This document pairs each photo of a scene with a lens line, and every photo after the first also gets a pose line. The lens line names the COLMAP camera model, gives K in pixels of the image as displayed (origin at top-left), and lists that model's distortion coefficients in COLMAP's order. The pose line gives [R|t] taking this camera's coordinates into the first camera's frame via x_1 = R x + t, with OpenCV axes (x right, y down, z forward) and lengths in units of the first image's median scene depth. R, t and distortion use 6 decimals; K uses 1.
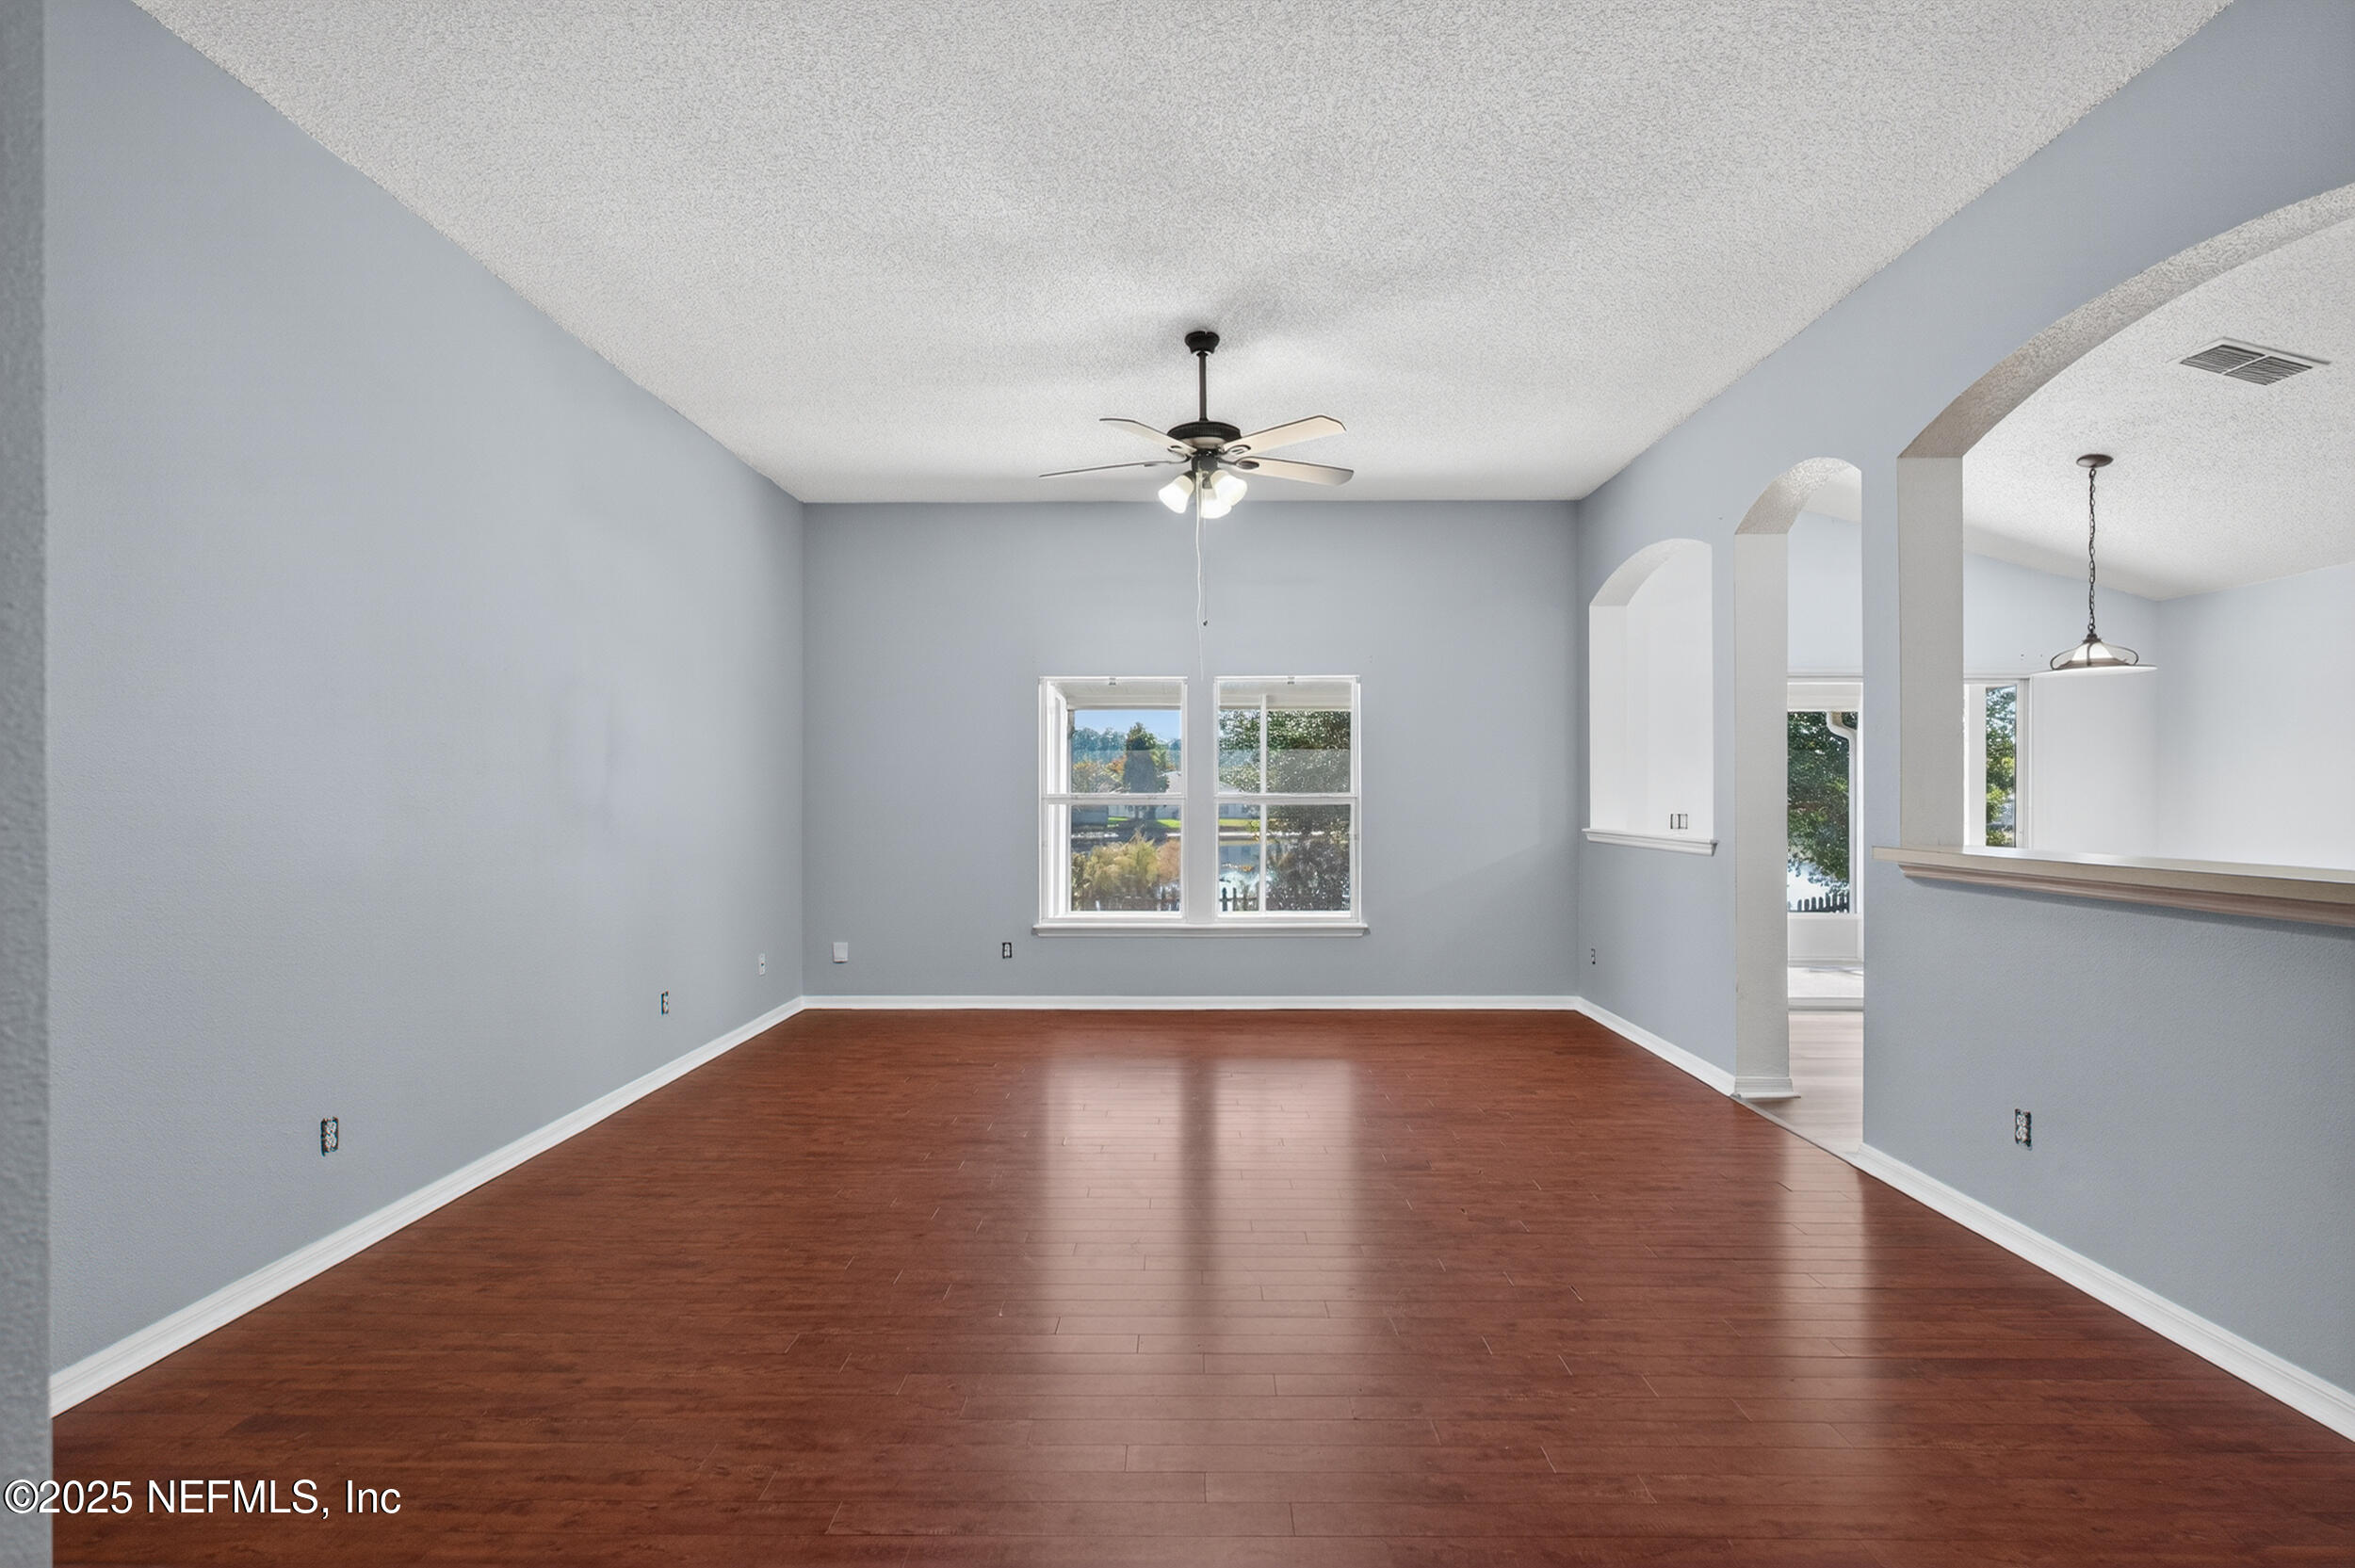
lens RADIAL K [[1123.9, 0, 1182.0], [0, 1123.9, 798.9], [0, 0, 1]] dist [-0.007705, 0.004881]
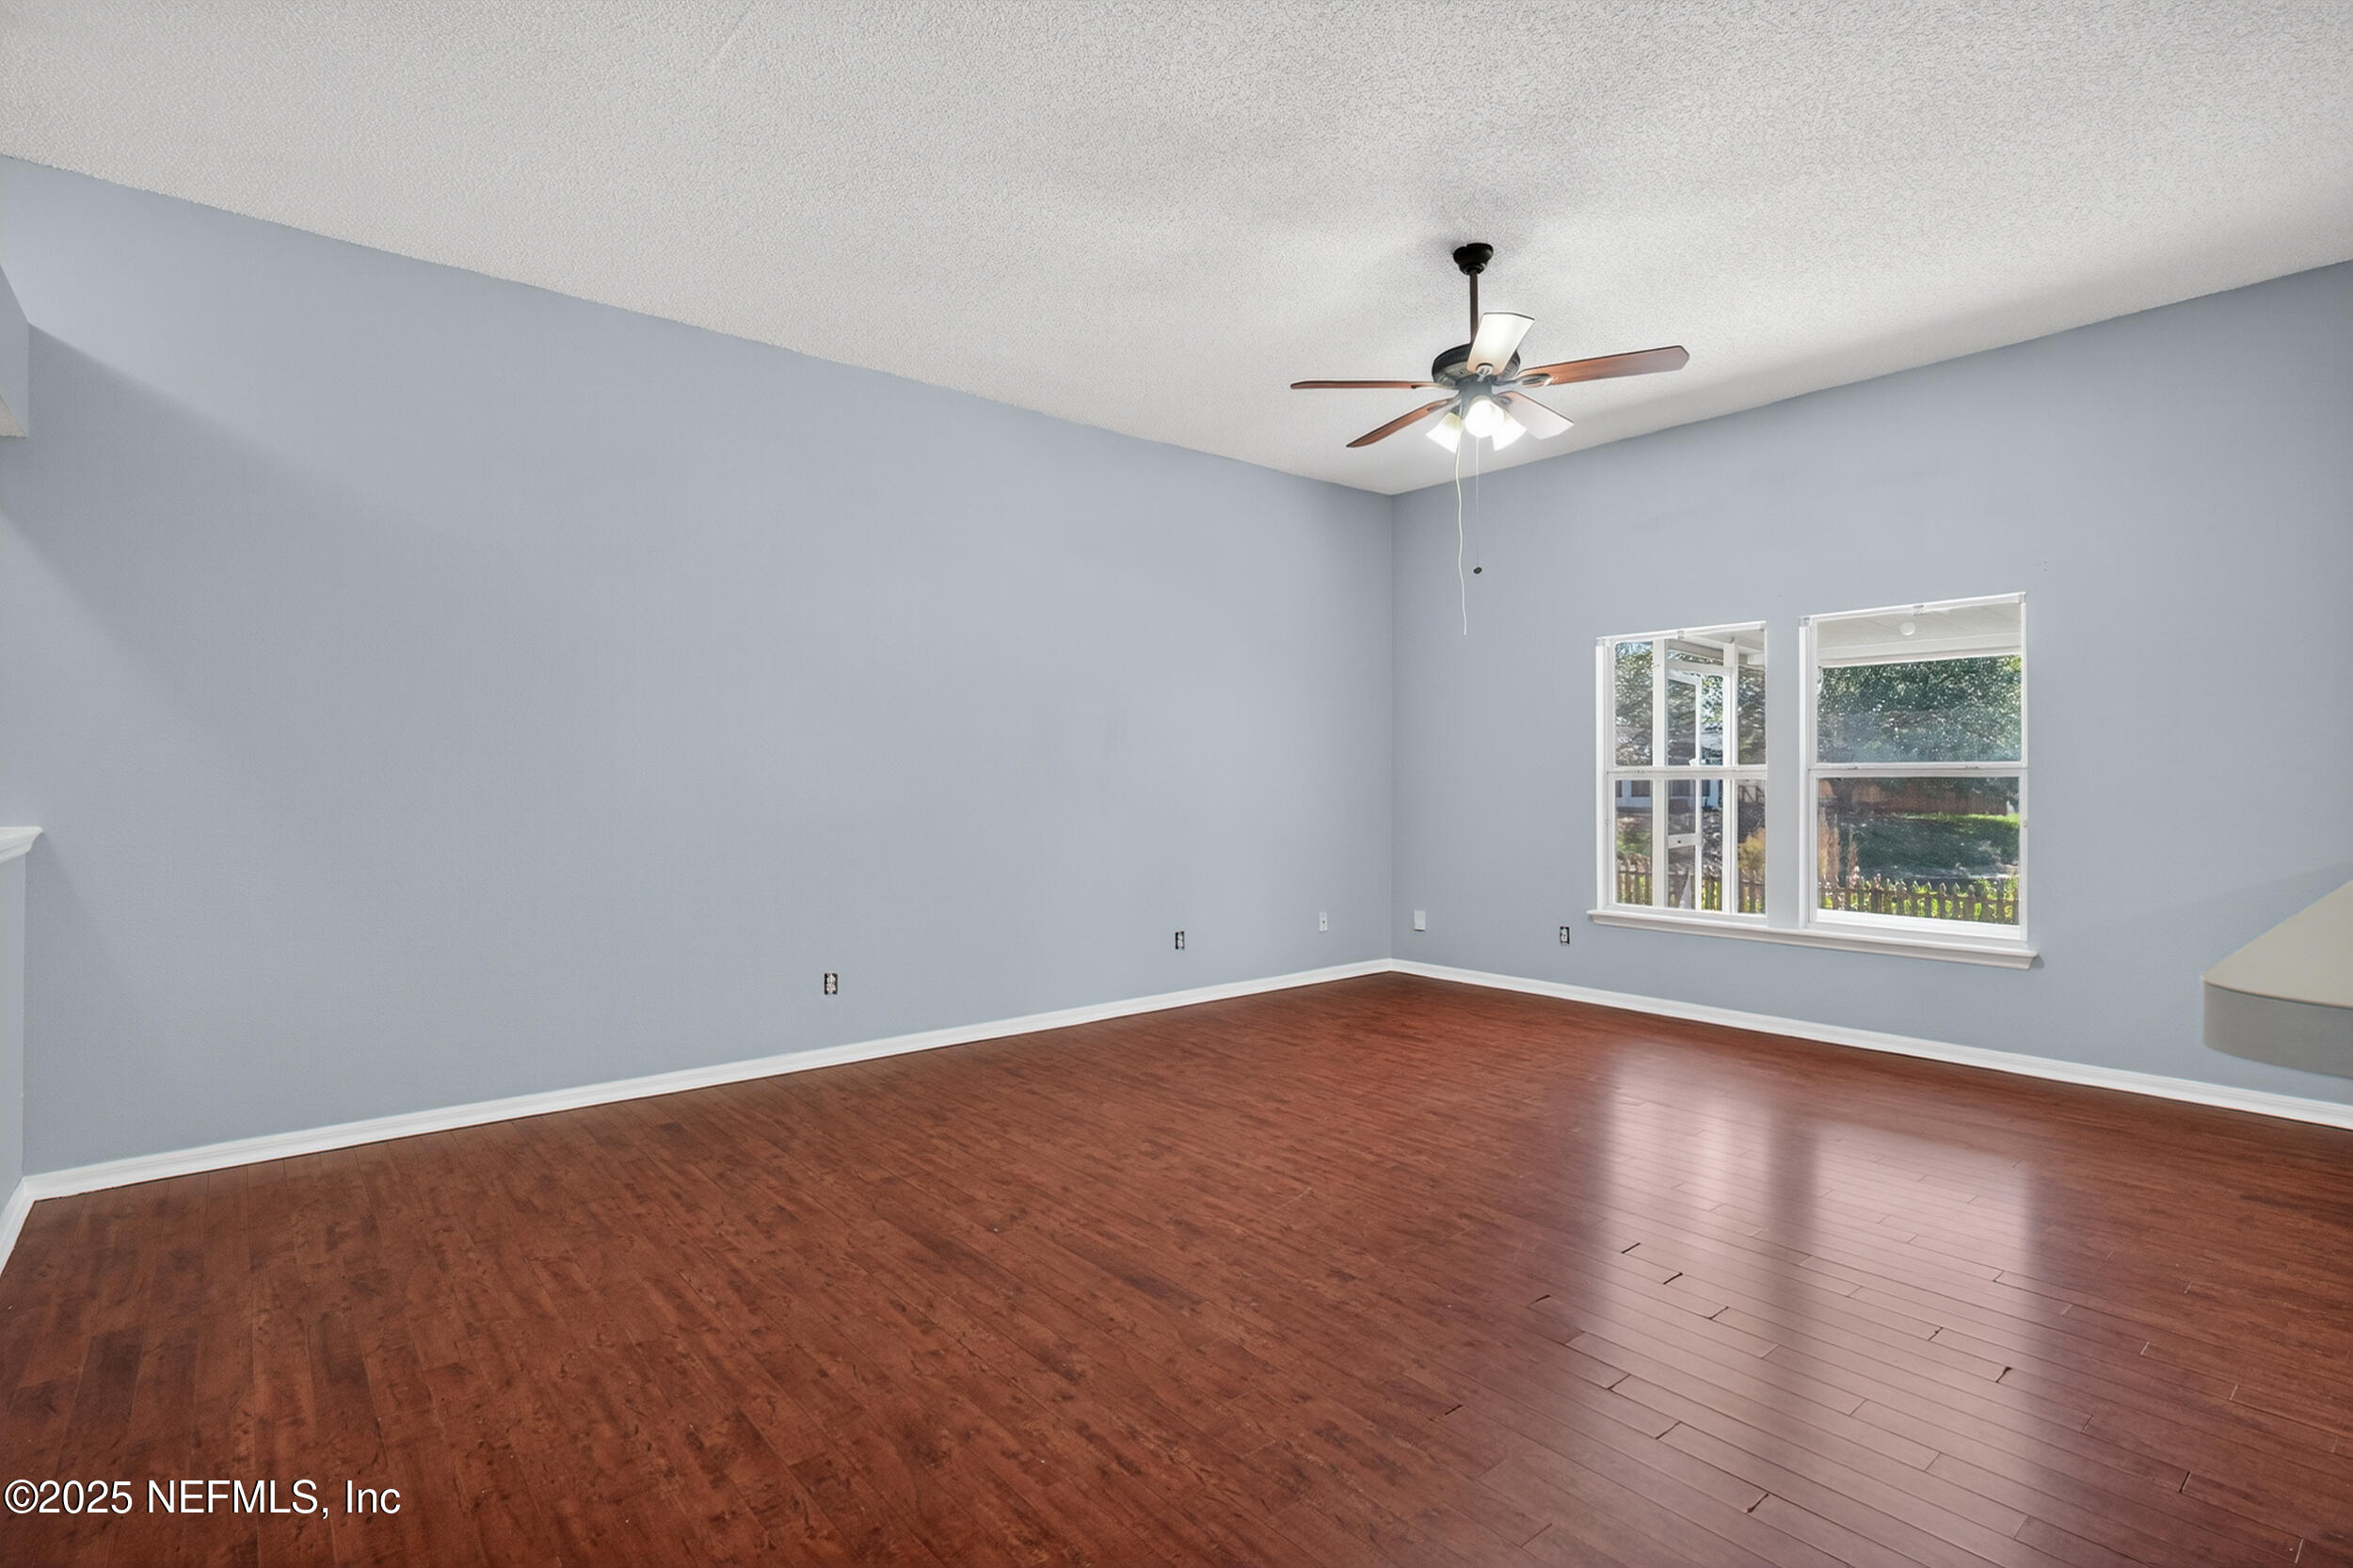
lens RADIAL K [[1123.1, 0, 1185.1], [0, 1123.1, 759.7], [0, 0, 1]] dist [-0.007705, 0.004881]
pose [[0.654810, -0.012574, -0.755689, 0.451107], [-0.000516, 0.999854, -0.017084, 0.006983], [0.755793, 0.011576, 0.654708, 0.201792]]
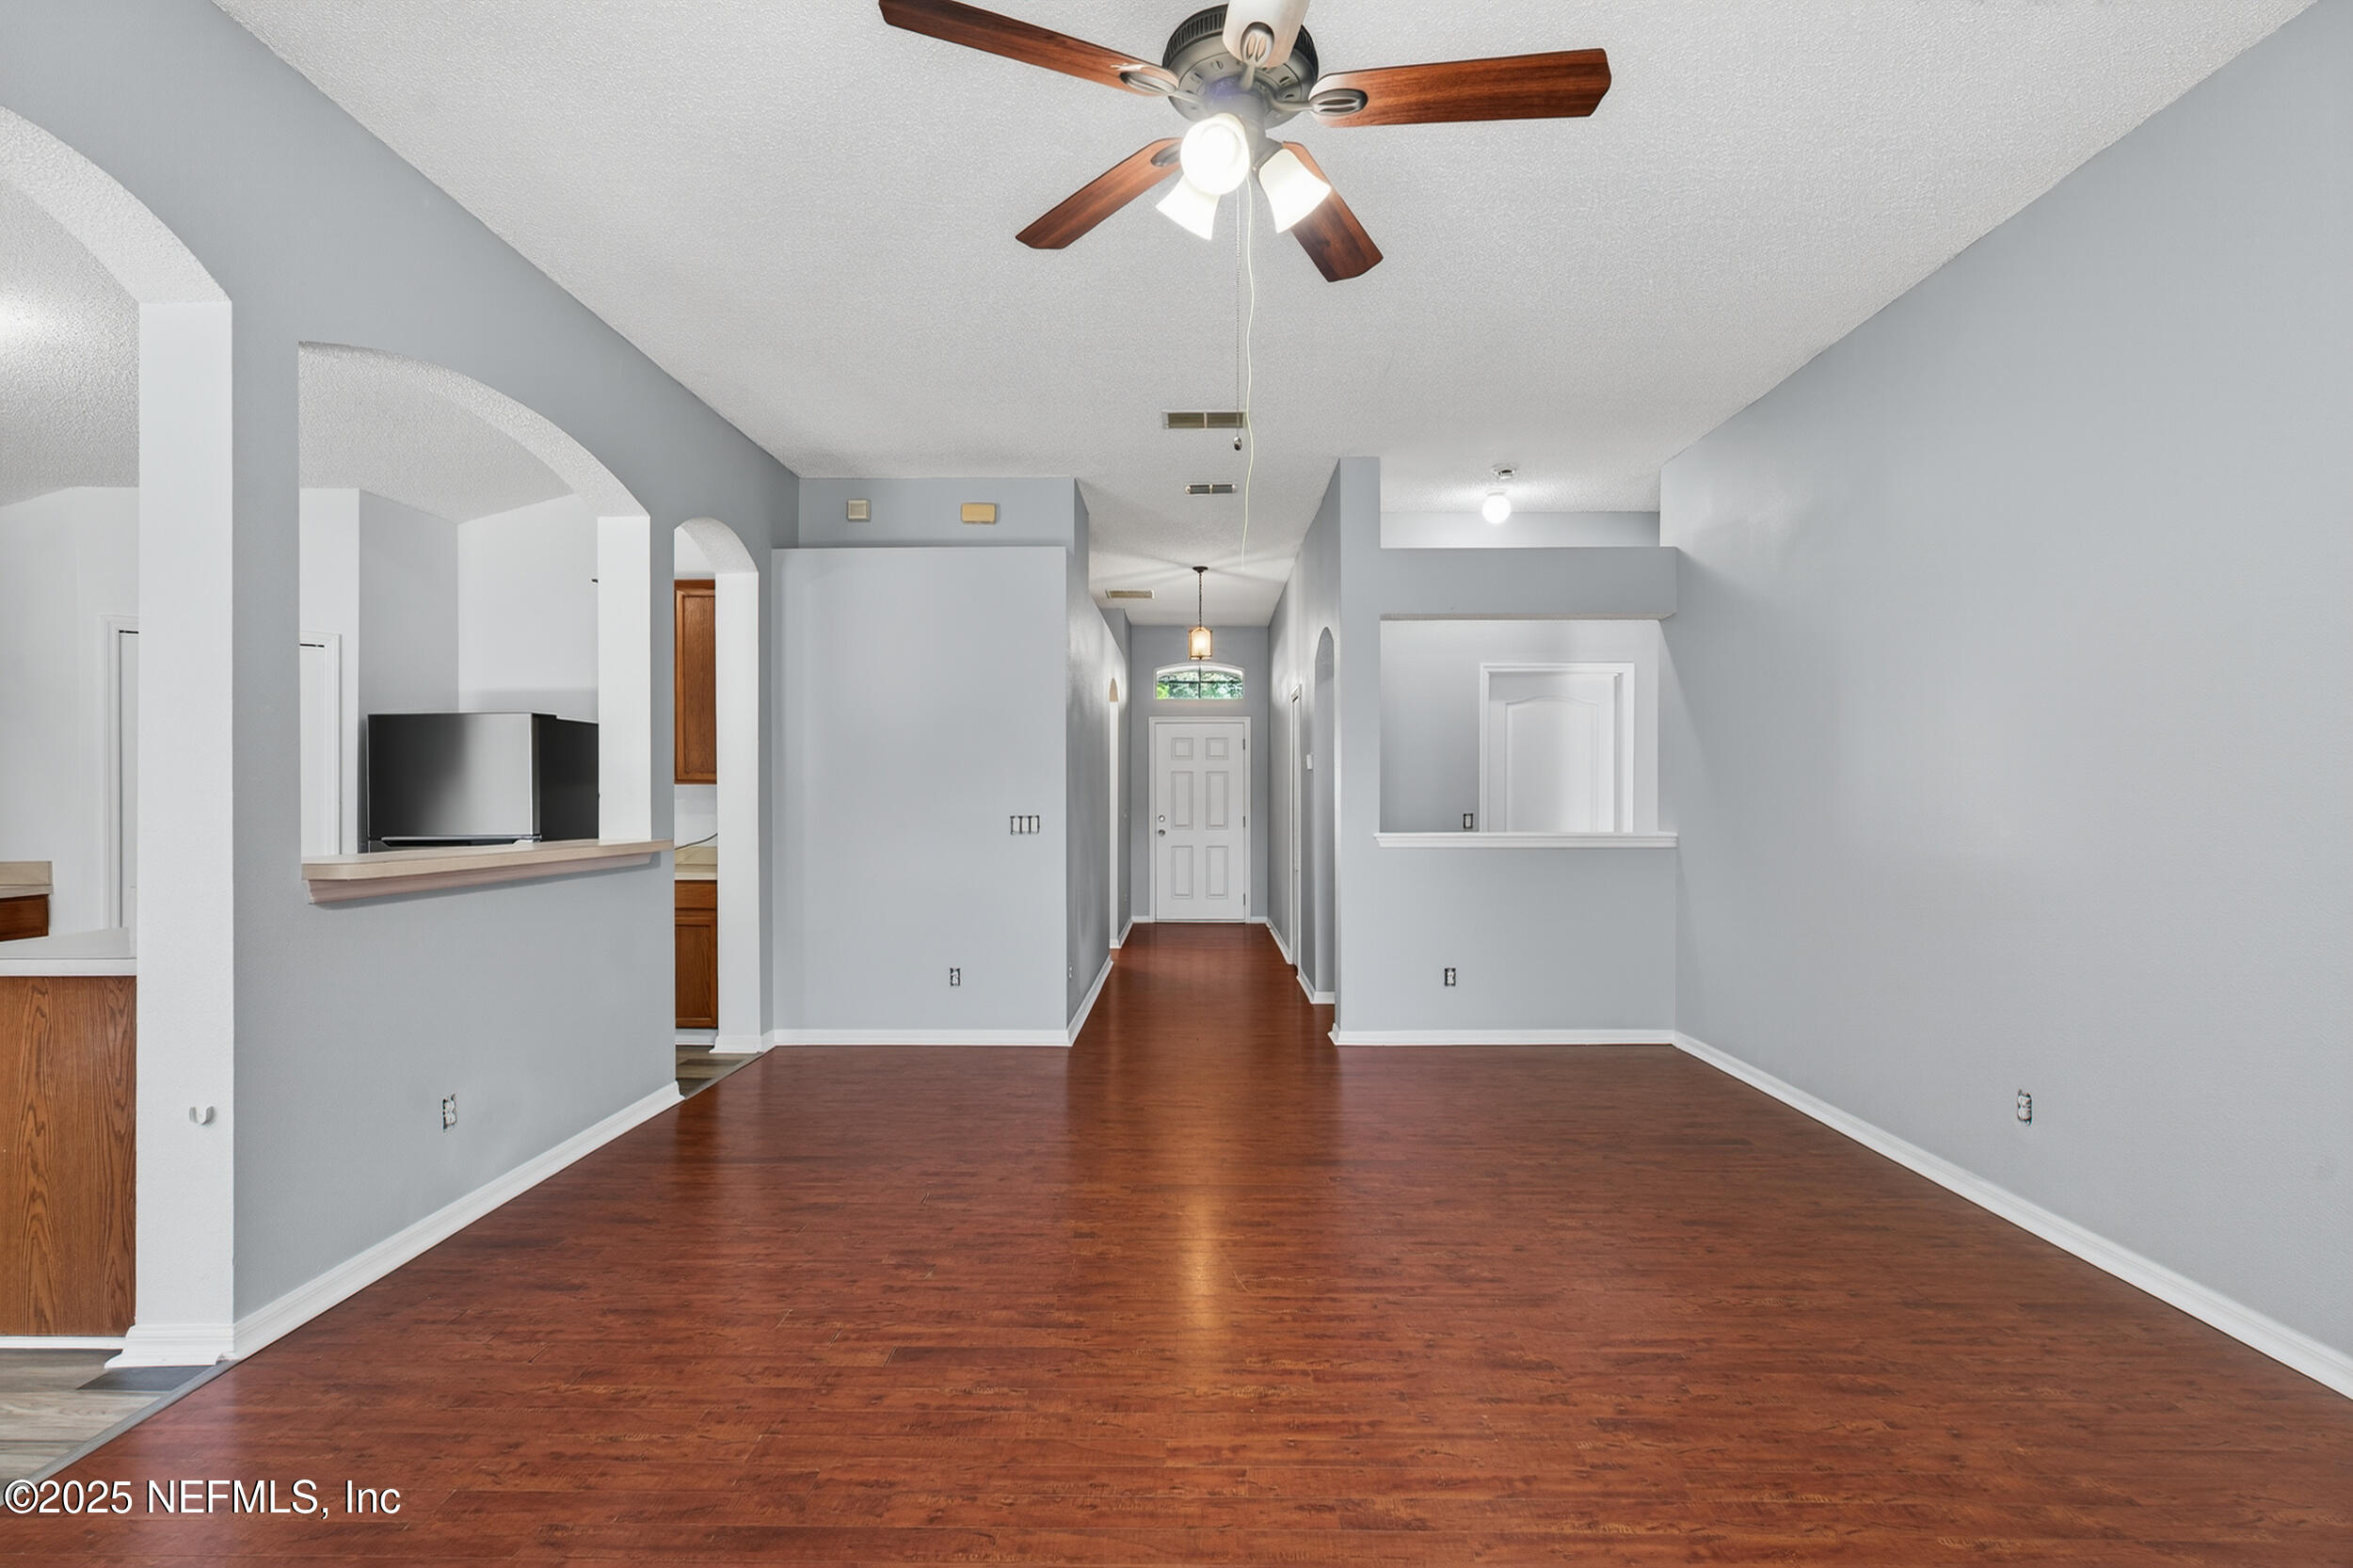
lens RADIAL K [[1123.1, 0, 1175.2], [0, 1123.1, 804.5], [0, 0, 1]] dist [-0.007705, 0.004881]
pose [[-0.999988, 0.000326, 0.004988, 0.036995], [0.000362, 0.999973, 0.007293, -0.002560], [-0.004985, 0.007295, -0.999961, 1.243269]]
